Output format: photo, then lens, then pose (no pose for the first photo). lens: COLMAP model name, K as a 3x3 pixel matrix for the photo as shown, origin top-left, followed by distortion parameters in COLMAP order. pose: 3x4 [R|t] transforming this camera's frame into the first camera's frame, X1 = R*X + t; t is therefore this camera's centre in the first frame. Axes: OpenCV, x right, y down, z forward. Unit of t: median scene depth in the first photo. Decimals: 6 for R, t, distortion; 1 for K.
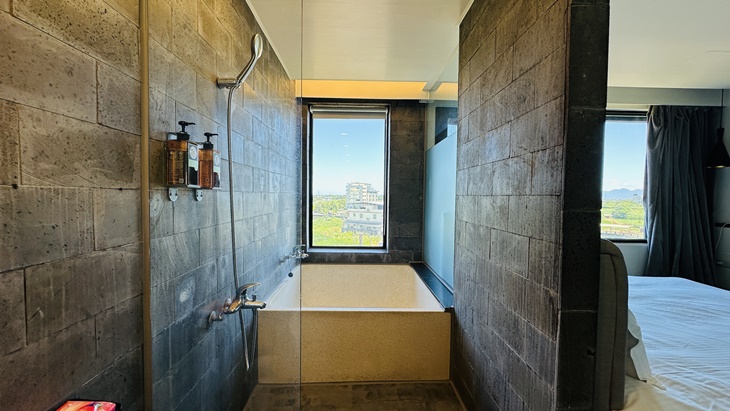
lens RADIAL K [[290.8, 0, 365.0], [0, 290.8, 205.5], [0, 0, 1]] dist [-0.005602, 0.000357]
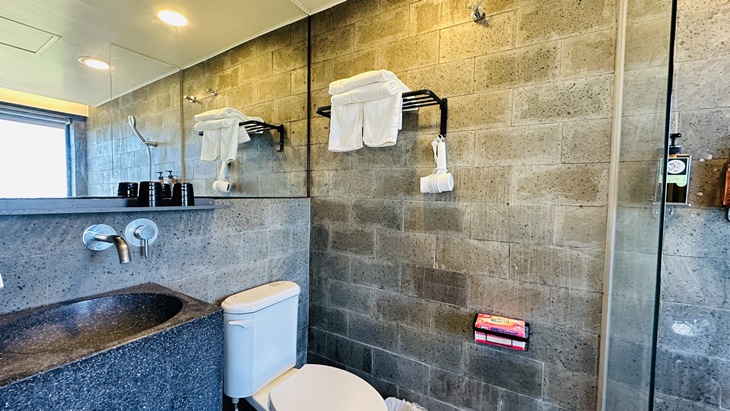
lens RADIAL K [[290.8, 0, 365.0], [0, 290.8, 205.5], [0, 0, 1]] dist [-0.005602, 0.000357]
pose [[-0.529028, 0.010693, -0.848537, 0.276057], [-0.053225, 0.997534, 0.045754, -0.022056], [0.846934, 0.069369, -0.527154, 0.277482]]
